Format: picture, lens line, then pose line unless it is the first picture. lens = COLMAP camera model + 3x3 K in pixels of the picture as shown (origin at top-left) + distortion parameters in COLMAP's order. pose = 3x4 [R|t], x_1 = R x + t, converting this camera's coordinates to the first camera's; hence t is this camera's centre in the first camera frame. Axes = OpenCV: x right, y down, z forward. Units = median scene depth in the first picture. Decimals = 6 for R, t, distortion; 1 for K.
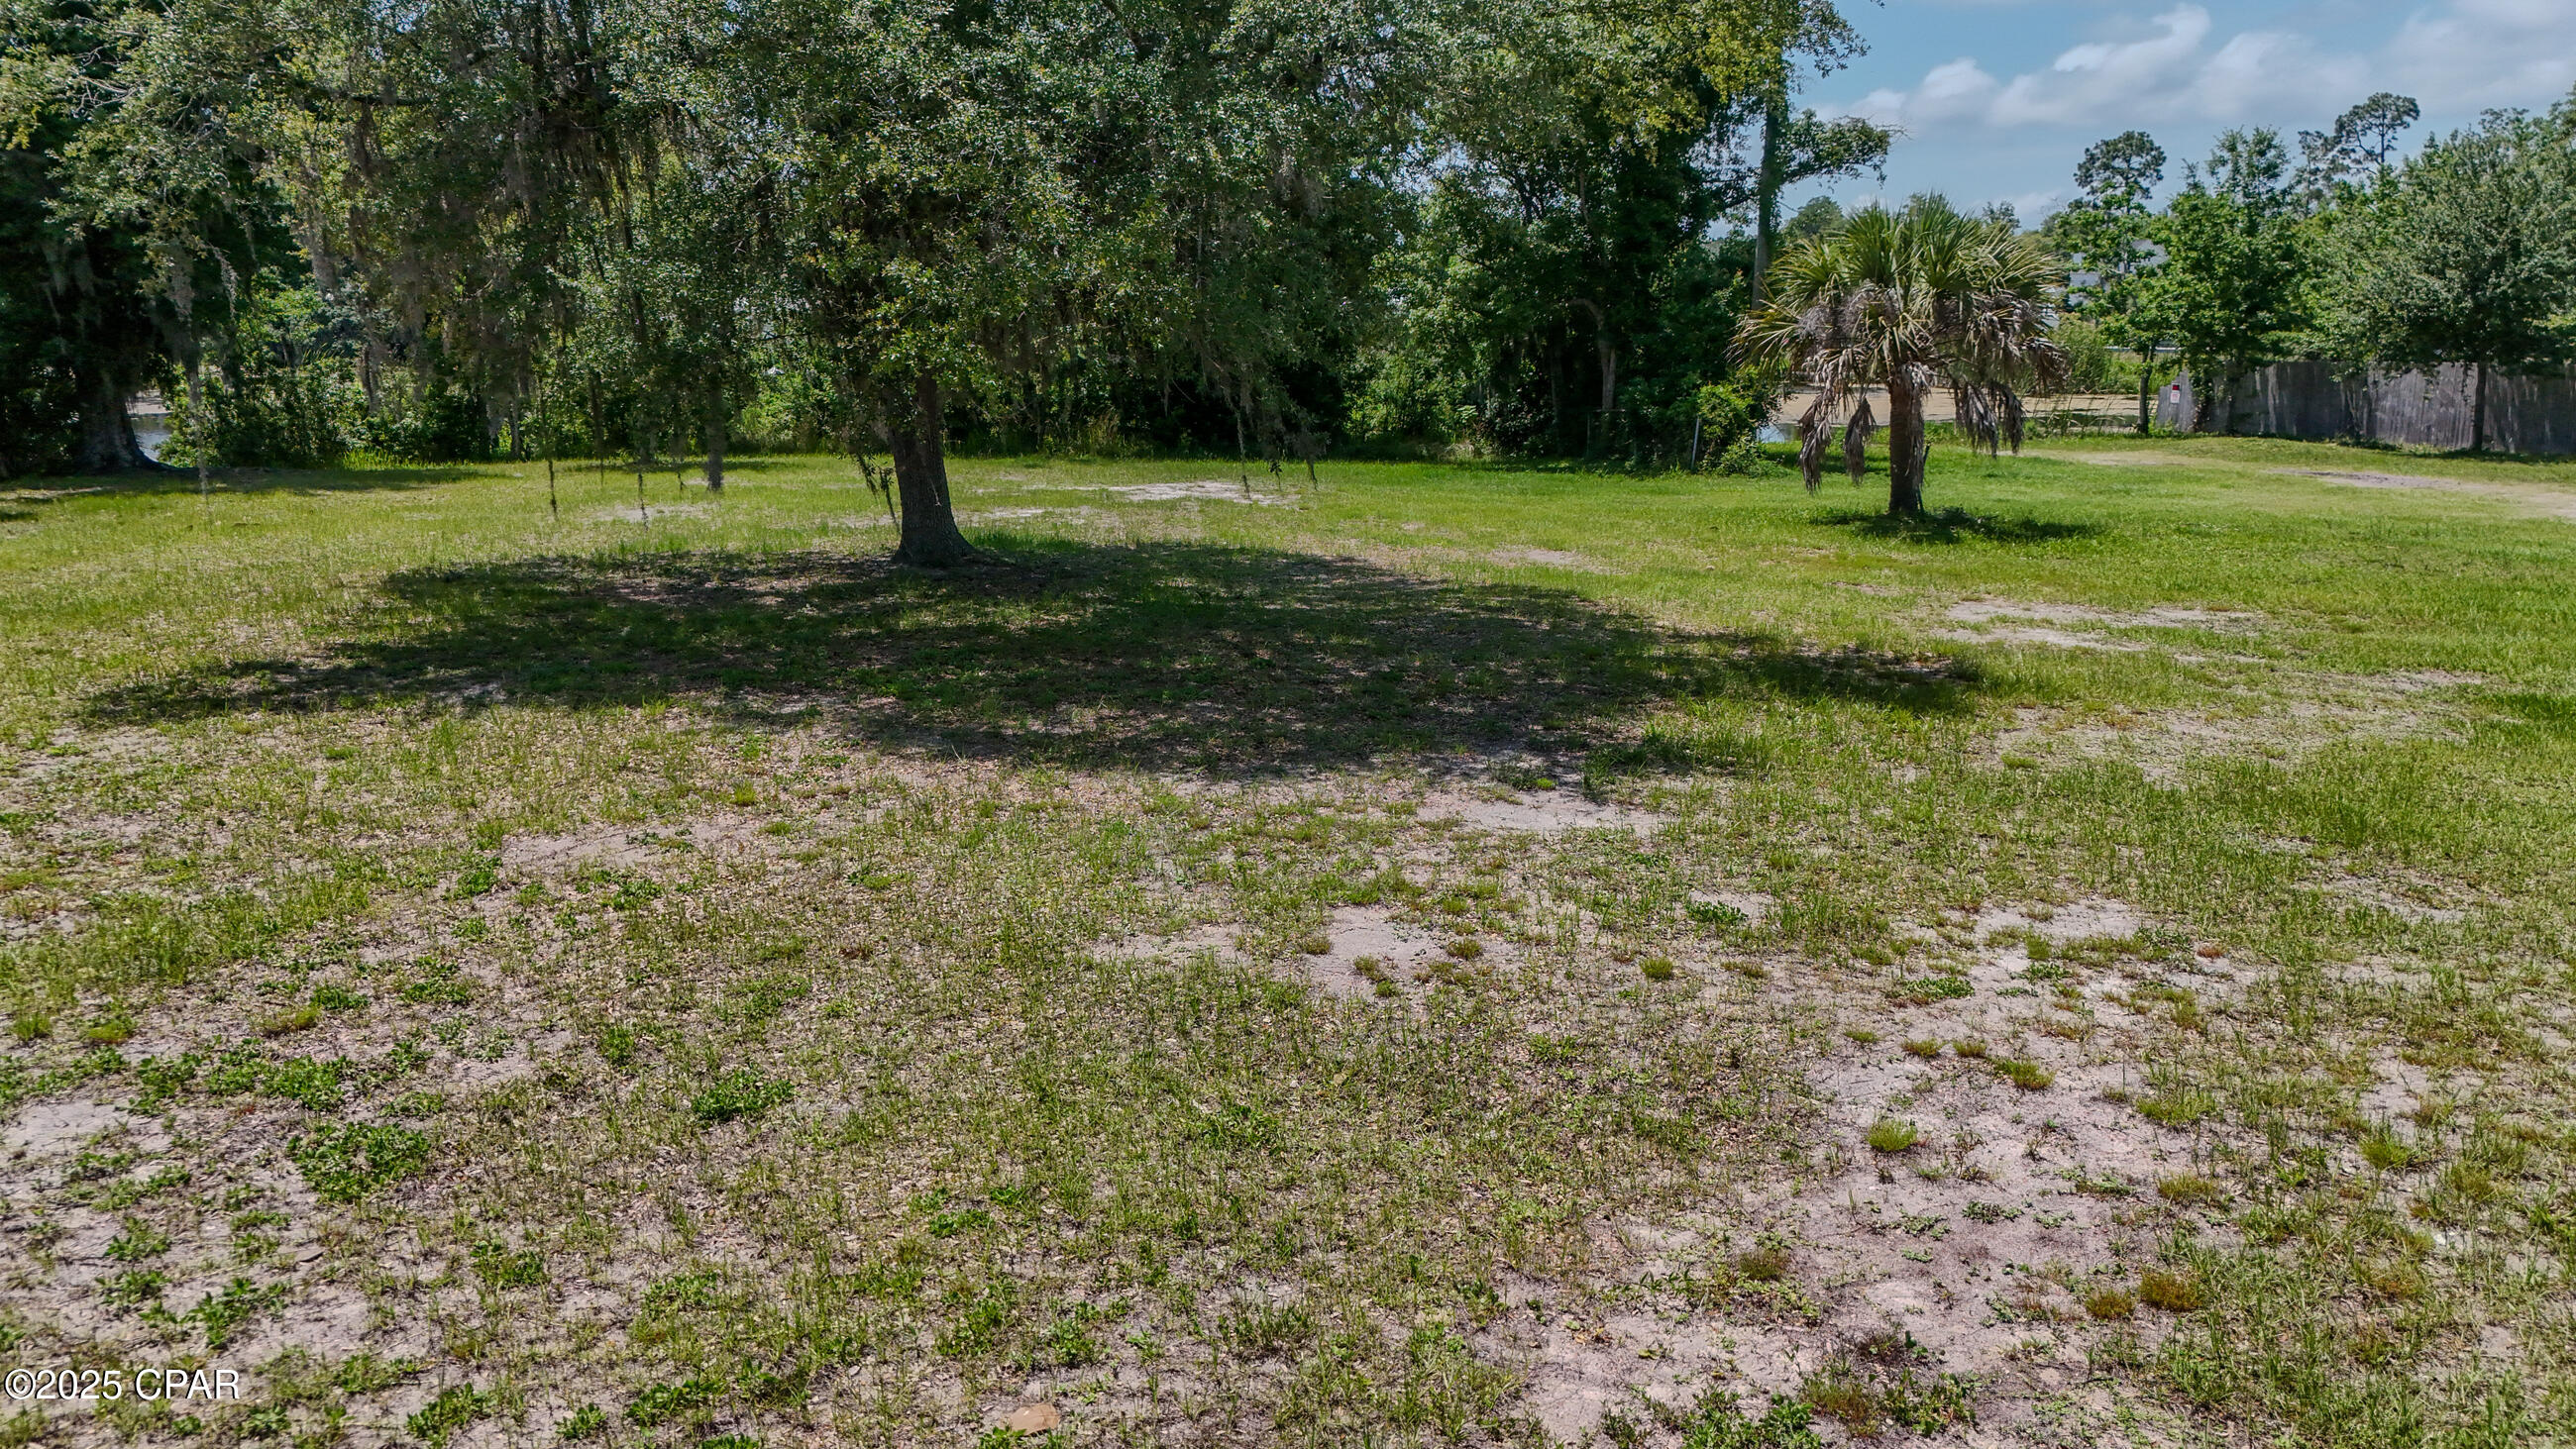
lens RADIAL K [[1864.7, 0, 1276.3], [0, 1864.7, 737.8], [0, 0, 1]] dist [0.053972, -0.040759]
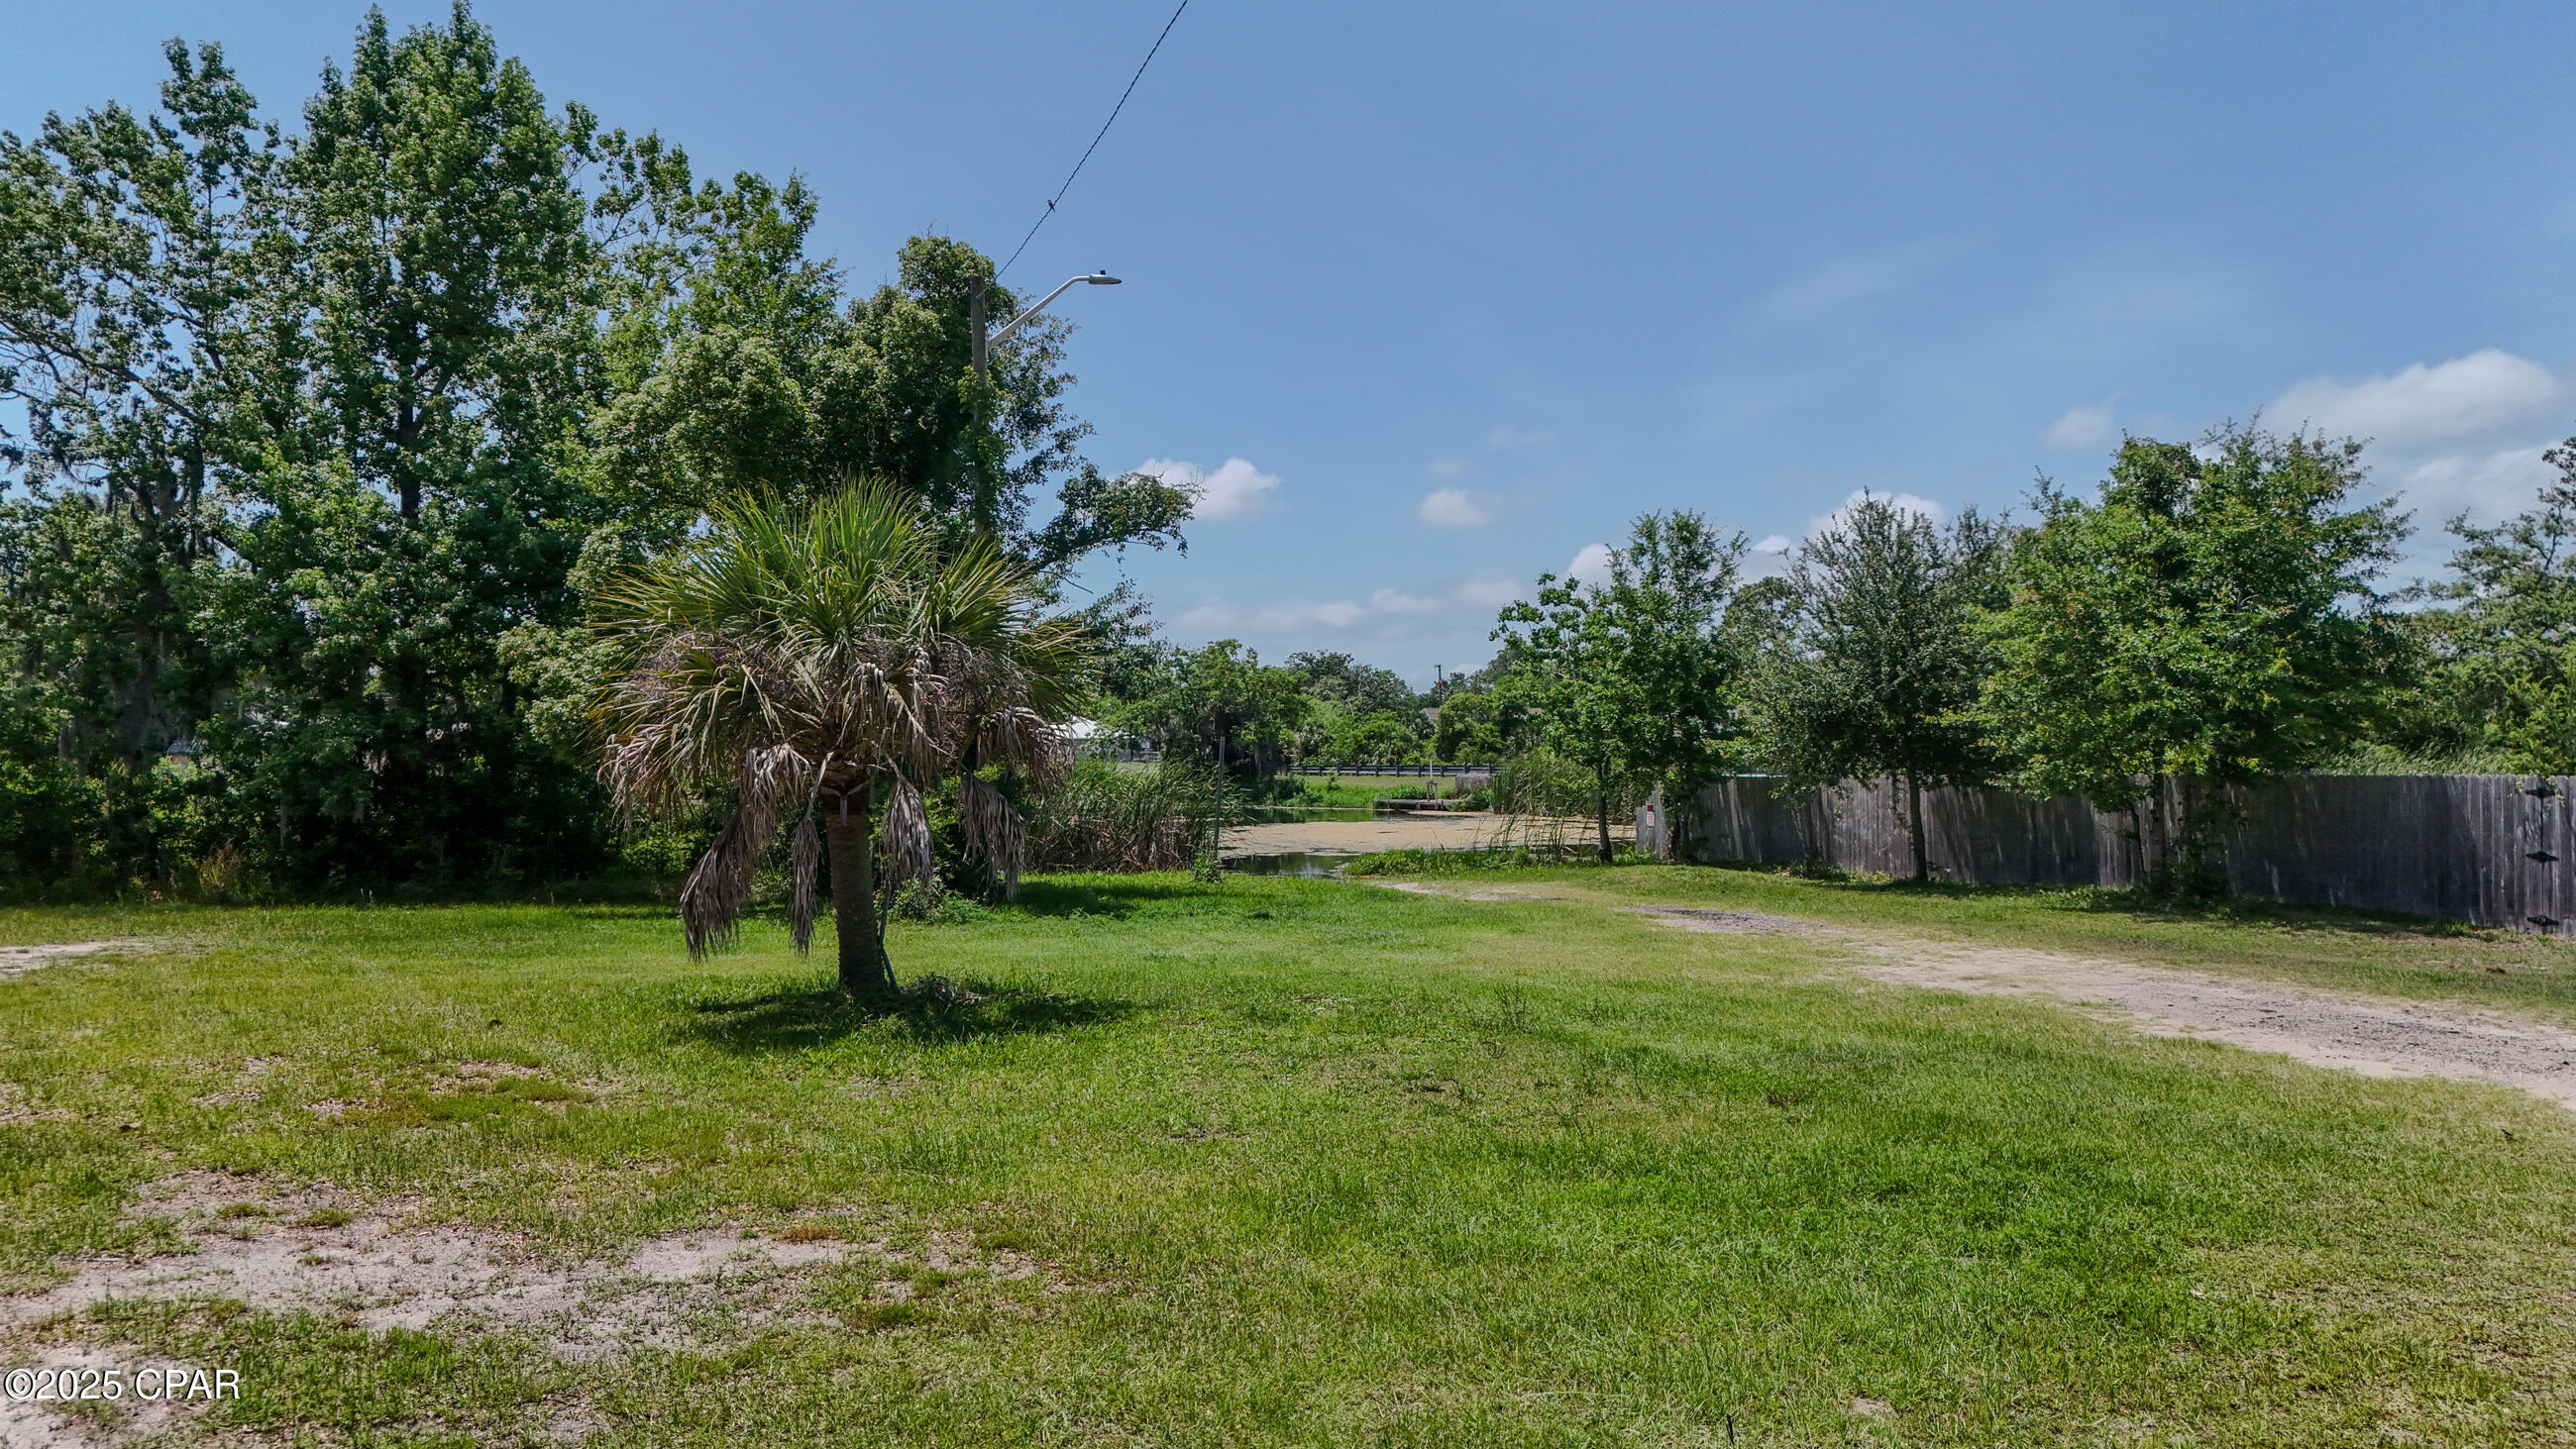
lens RADIAL K [[1864.7, 0, 1277.4], [0, 1864.7, 723.9], [0, 0, 1]] dist [0.053972, -0.040759]
pose [[0.993257, -0.000709, 0.115932, 1.021760], [0.028200, 0.971425, -0.235665, -0.138824], [-0.112453, 0.237345, 0.964895, 0.939109]]
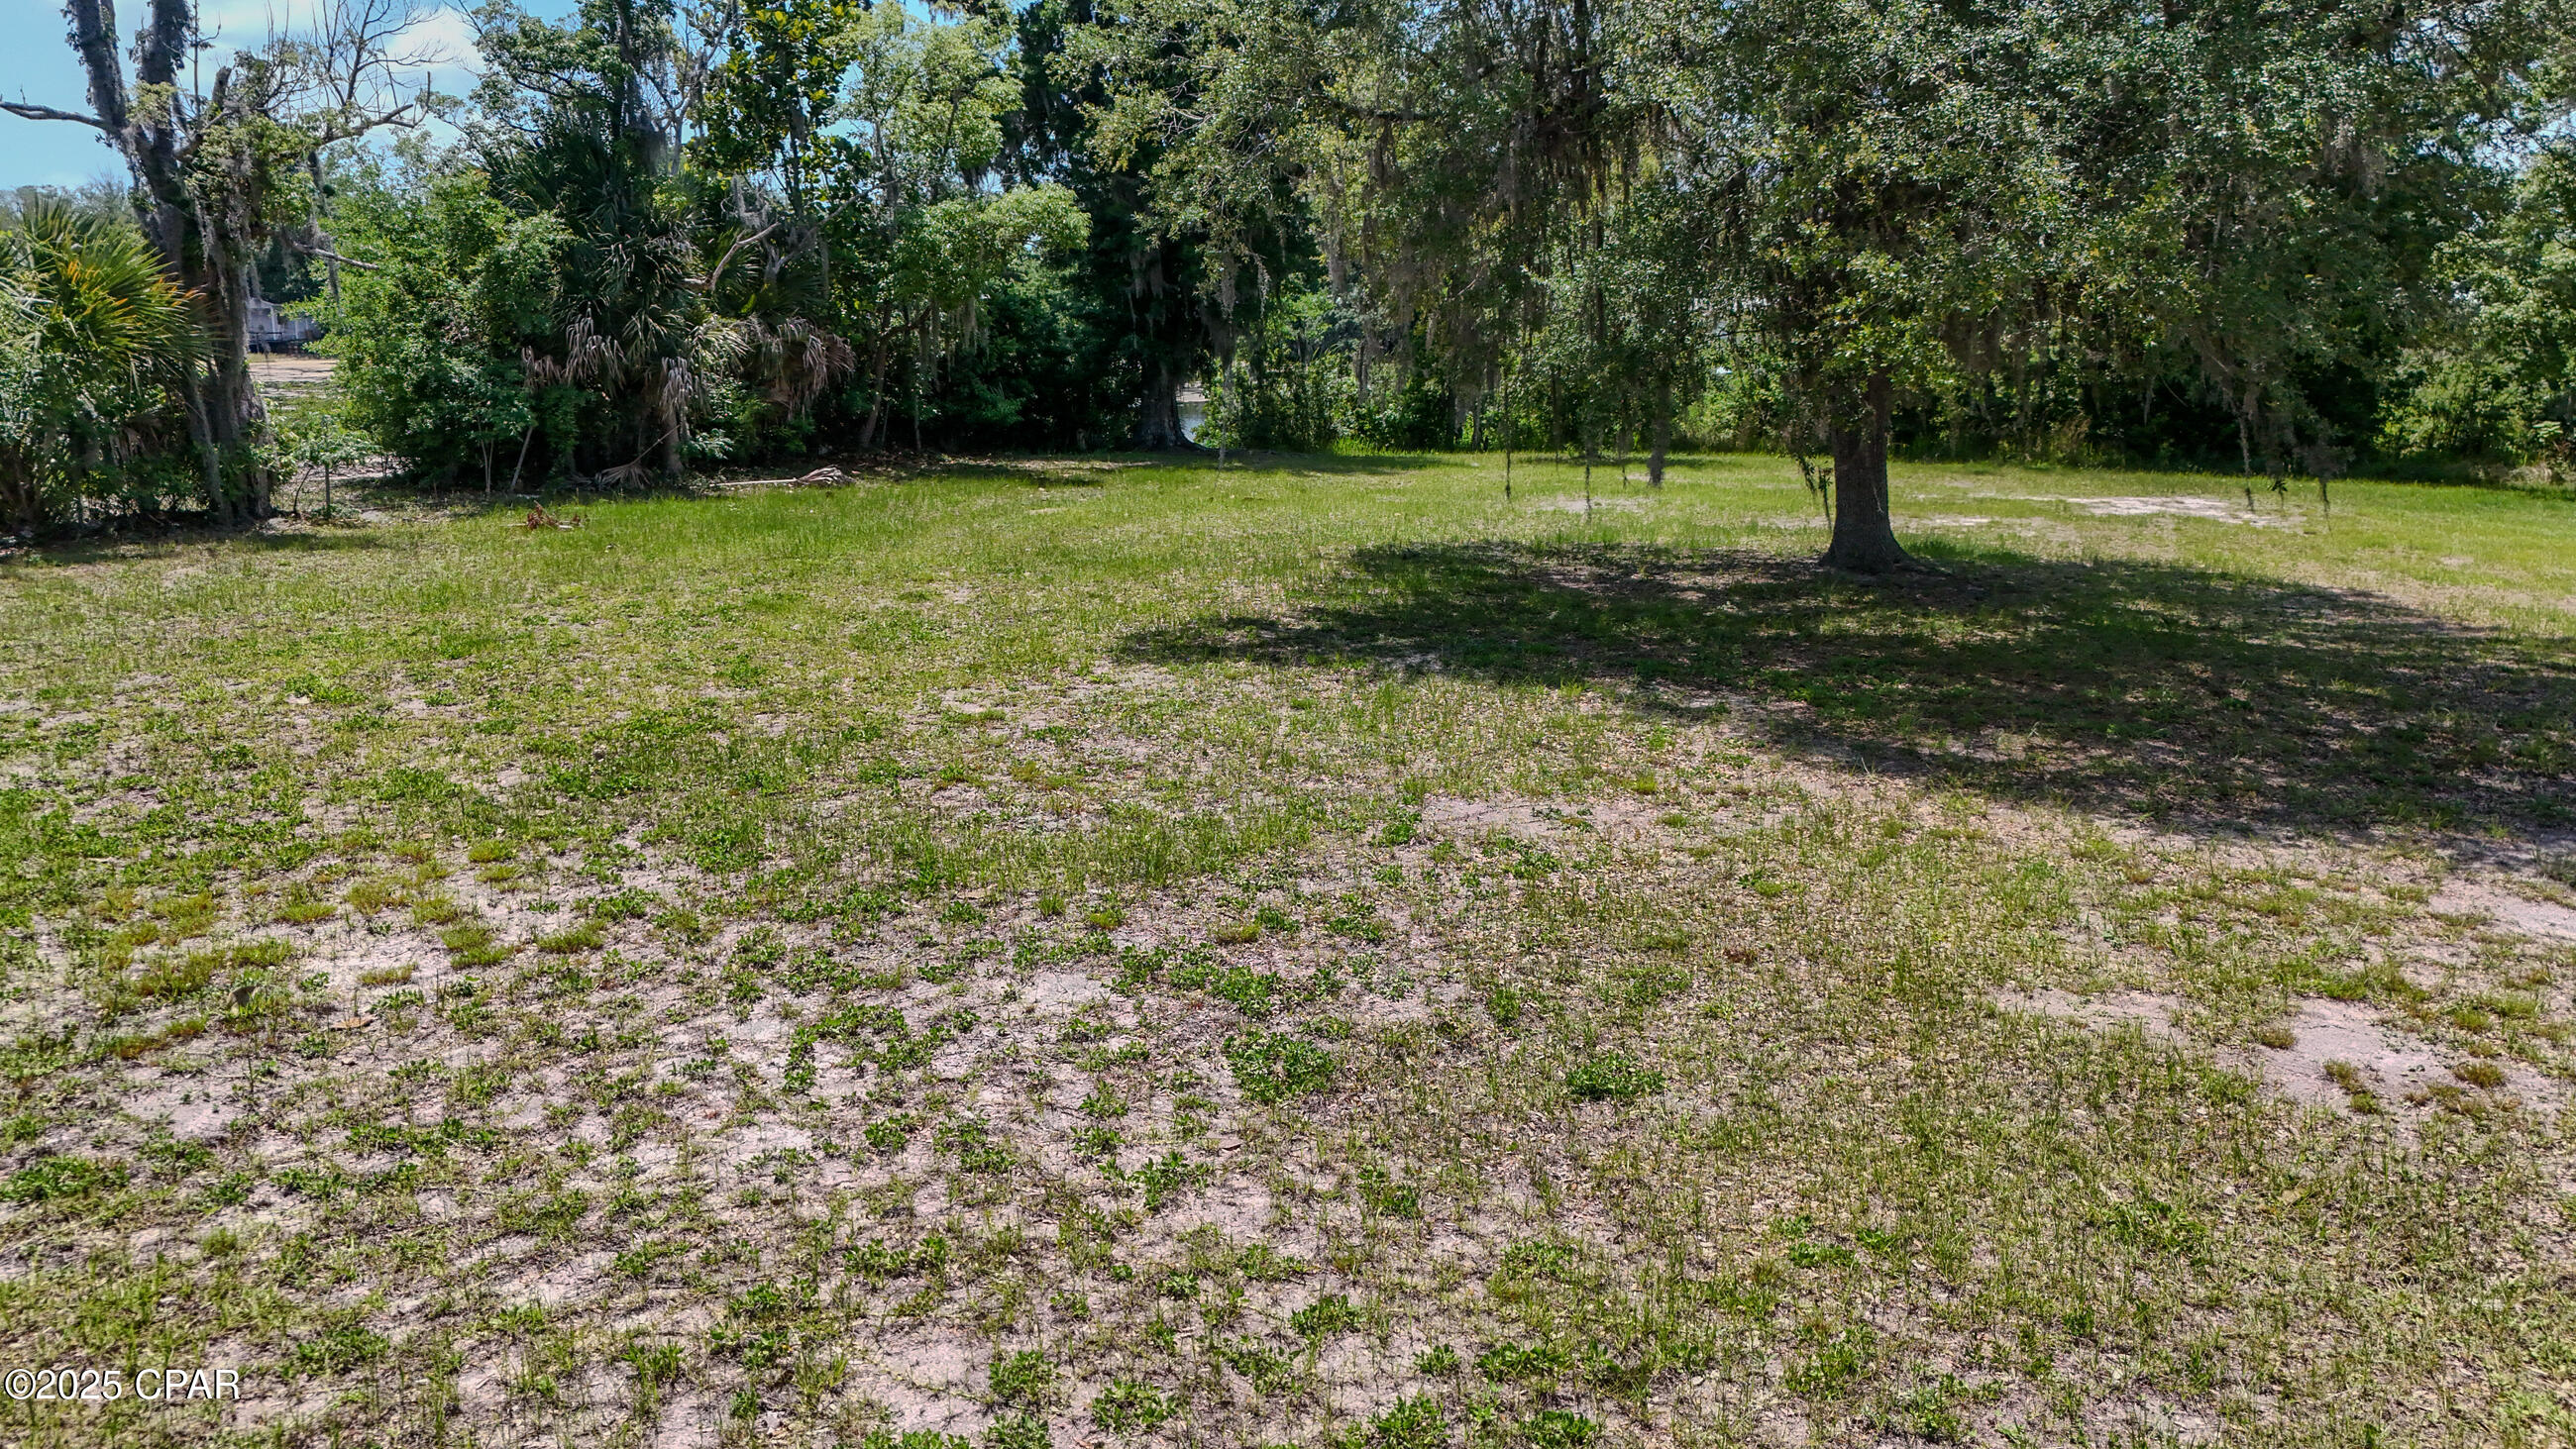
lens RADIAL K [[1864.7, 0, 1286.0], [0, 1864.7, 717.7], [0, 0, 1]] dist [0.053972, -0.040759]
pose [[0.886141, 0.103166, -0.451787, -0.003776], [-0.107862, 0.994046, 0.015428, 0.000659], [0.450688, 0.035059, 0.891993, 0.008815]]
